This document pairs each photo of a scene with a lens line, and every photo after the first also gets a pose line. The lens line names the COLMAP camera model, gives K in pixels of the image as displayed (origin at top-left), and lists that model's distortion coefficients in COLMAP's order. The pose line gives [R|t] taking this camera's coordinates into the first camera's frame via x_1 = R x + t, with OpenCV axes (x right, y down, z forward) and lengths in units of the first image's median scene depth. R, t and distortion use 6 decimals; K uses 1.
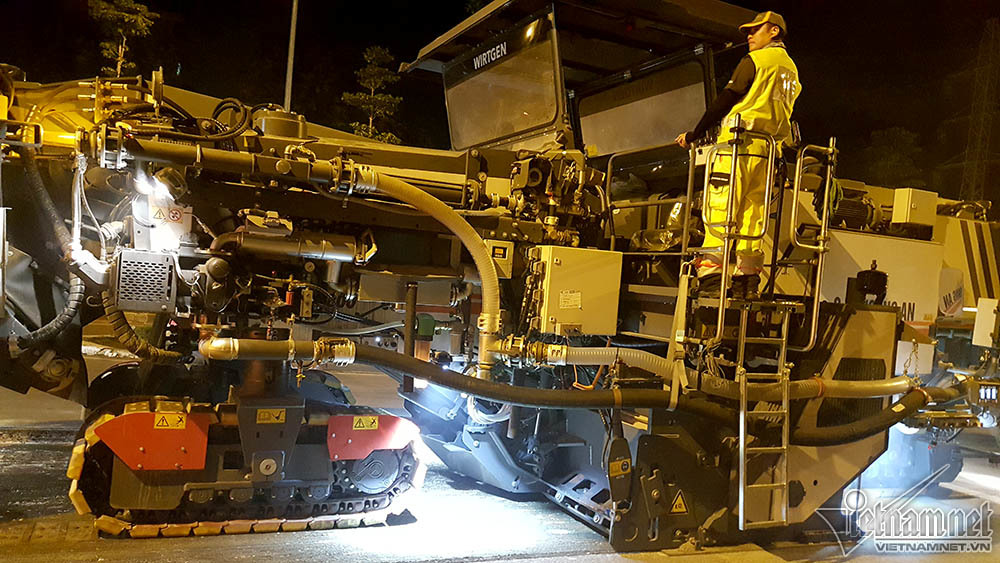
lens RADIAL K [[768.4, 0, 497.9], [0, 768.4, 295.0], [0, 0, 1]] dist [0.094756, -0.225759]
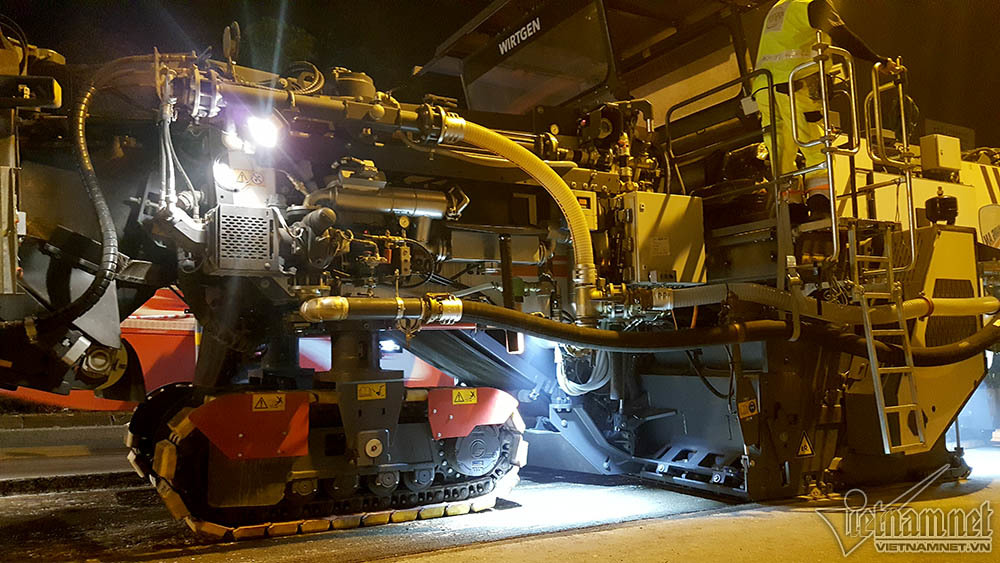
lens RADIAL K [[775.2, 0, 482.5], [0, 775.2, 284.4], [0, 0, 1]] dist [0.106417, -0.237856]
pose [[0.991694, -0.100491, 0.080274, -0.213232], [0.109243, 0.987533, -0.113330, 0.142148], [-0.067884, 0.121158, 0.990309, 0.063040]]
